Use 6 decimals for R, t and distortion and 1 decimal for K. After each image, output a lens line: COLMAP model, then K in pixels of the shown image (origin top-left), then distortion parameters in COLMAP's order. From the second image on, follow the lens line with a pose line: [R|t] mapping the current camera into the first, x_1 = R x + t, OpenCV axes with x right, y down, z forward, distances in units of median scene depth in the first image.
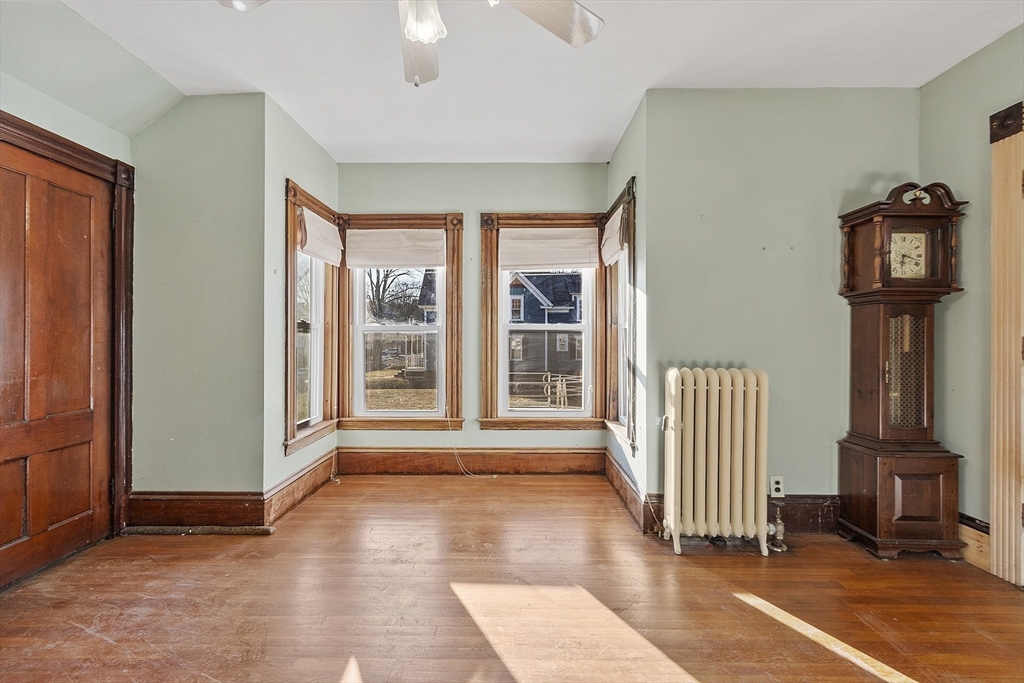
lens RADIAL K [[452.1, 0, 510.9], [0, 452.1, 336.4], [0, 0, 1]] dist [0.000326, -0.000776]
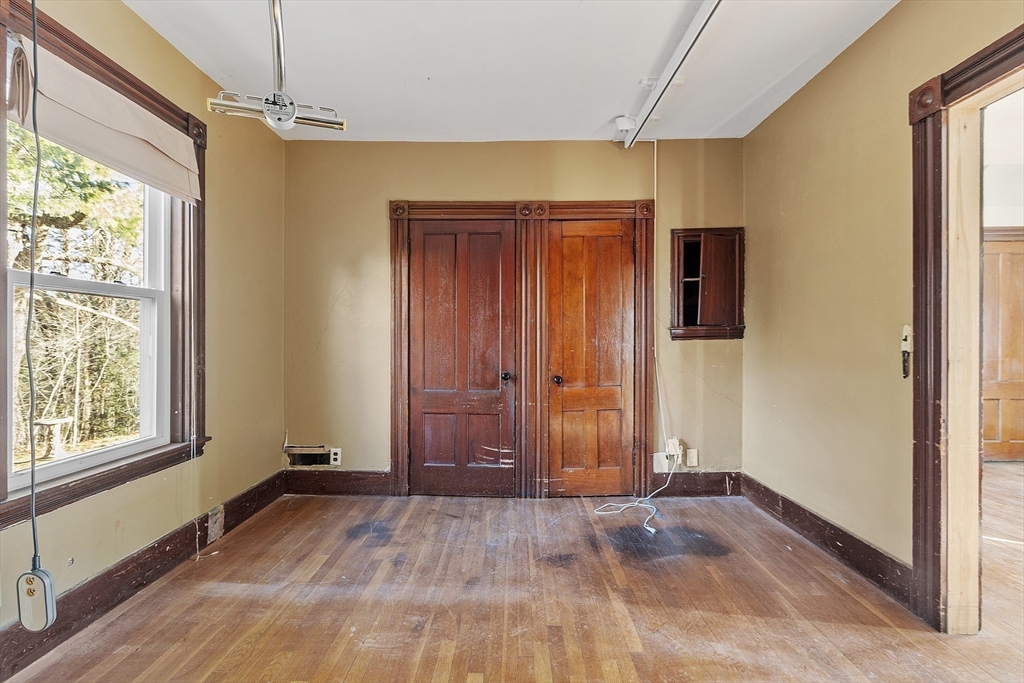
lens RADIAL K [[452.1, 0, 507.2], [0, 452.1, 344.8], [0, 0, 1]] dist [0.000326, -0.000776]
pose [[-0.025761, 0.011335, -0.999604, 0.749127], [0.002424, 0.999933, 0.011276, 0.003680], [0.999665, -0.002133, -0.025787, -0.862294]]
